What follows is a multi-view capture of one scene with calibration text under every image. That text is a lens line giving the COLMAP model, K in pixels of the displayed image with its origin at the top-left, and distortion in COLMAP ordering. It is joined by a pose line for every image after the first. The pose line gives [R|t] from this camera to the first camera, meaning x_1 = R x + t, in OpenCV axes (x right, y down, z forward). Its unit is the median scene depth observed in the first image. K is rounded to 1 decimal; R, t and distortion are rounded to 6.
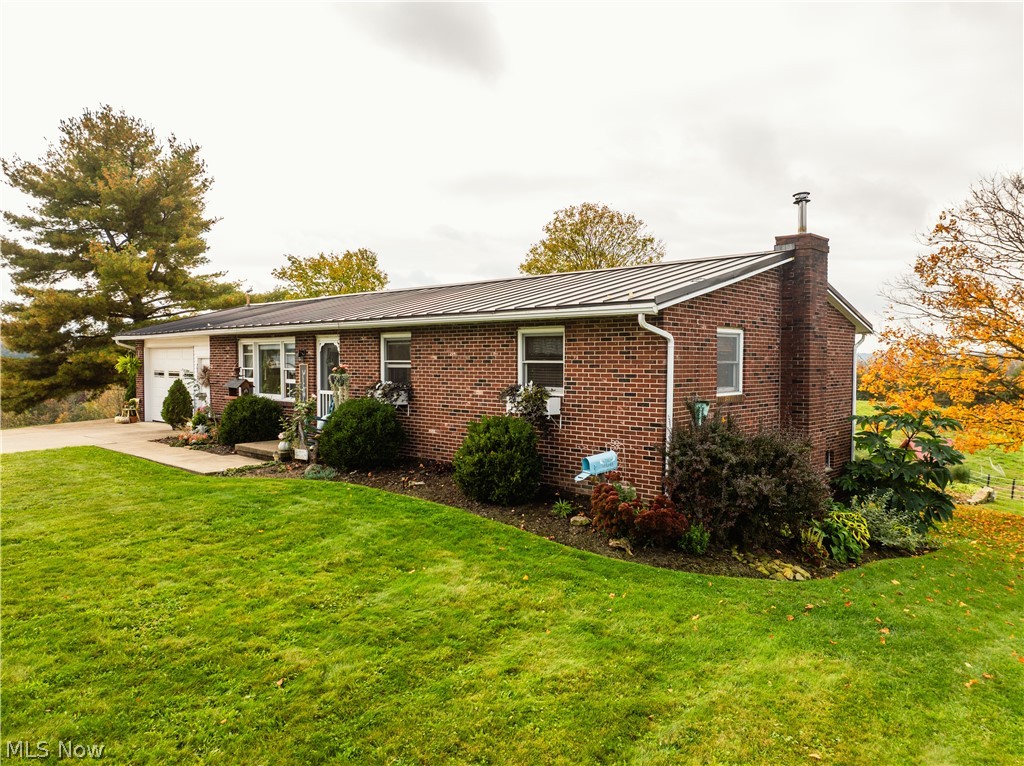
lens RADIAL K [[718.9, 0, 516.6], [0, 718.9, 381.7], [0, 0, 1]] dist [-0.042017, 0.004149]
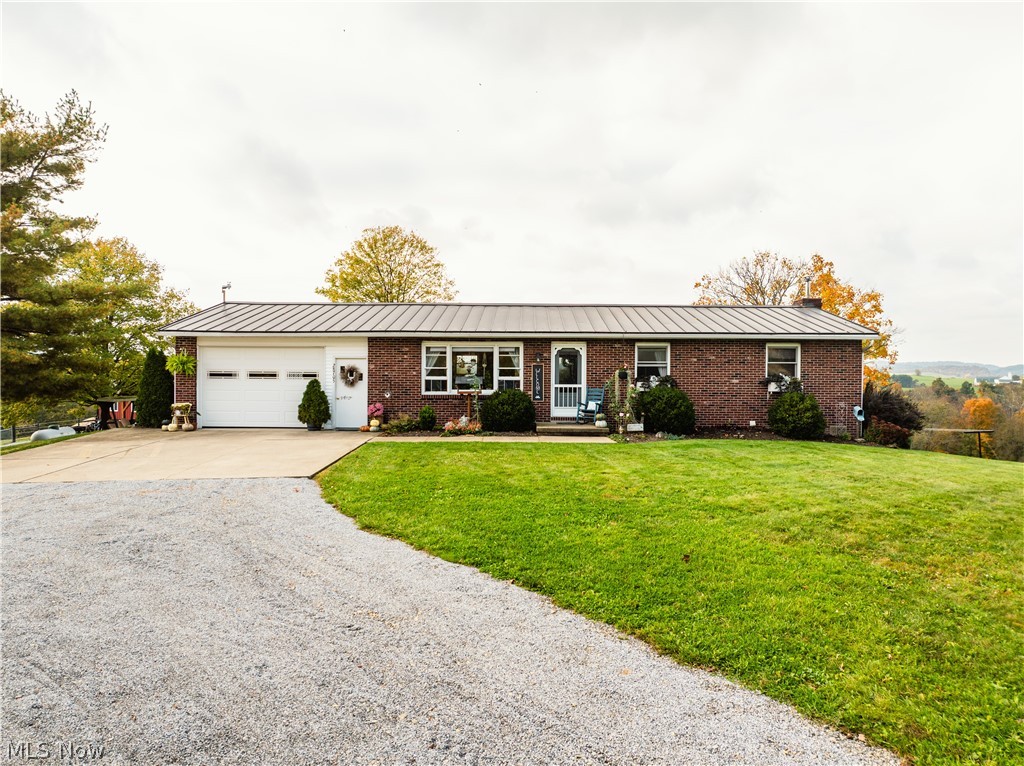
lens RADIAL K [[718.9, 0, 516.6], [0, 718.9, 381.7], [0, 0, 1]] dist [-0.042017, 0.004149]
pose [[0.728623, -0.007880, 0.684869, -1.227187], [0.017214, 0.999829, -0.006809, 0.014843], [-0.684698, 0.016751, 0.728634, 0.111983]]
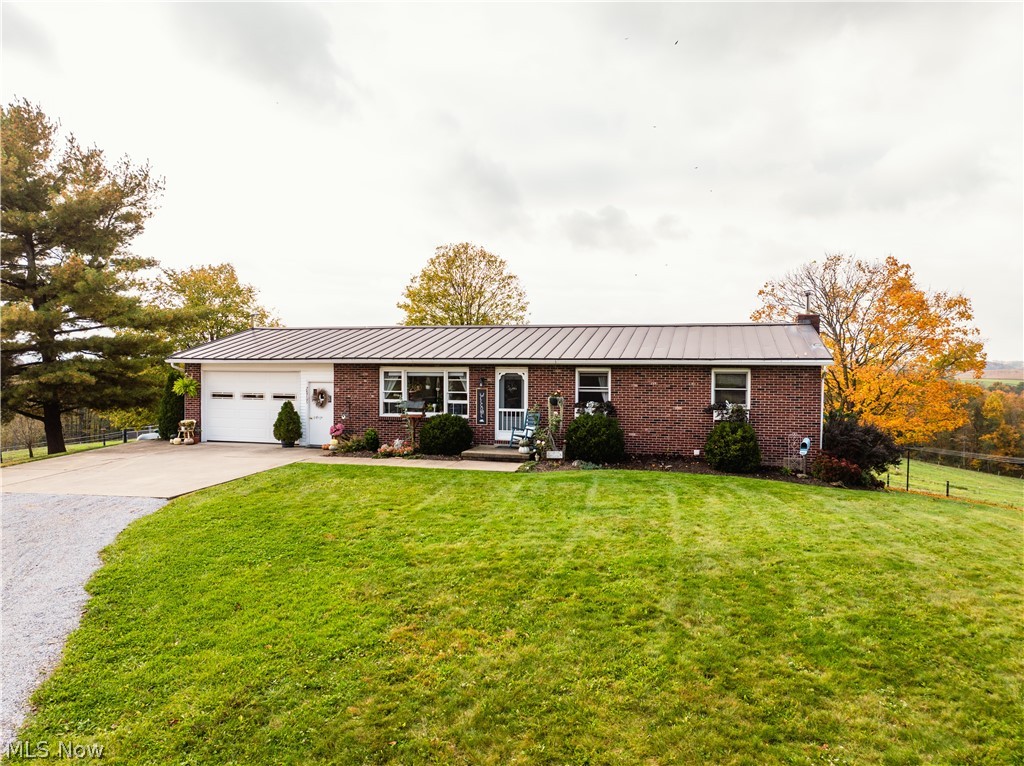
lens RADIAL K [[718.9, 0, 516.6], [0, 718.9, 381.7], [0, 0, 1]] dist [-0.042017, 0.004149]
pose [[0.881122, -0.007759, 0.472825, -0.887161], [0.011067, 0.999930, -0.004215, -0.032243], [-0.472760, 0.008946, 0.881146, -0.185553]]
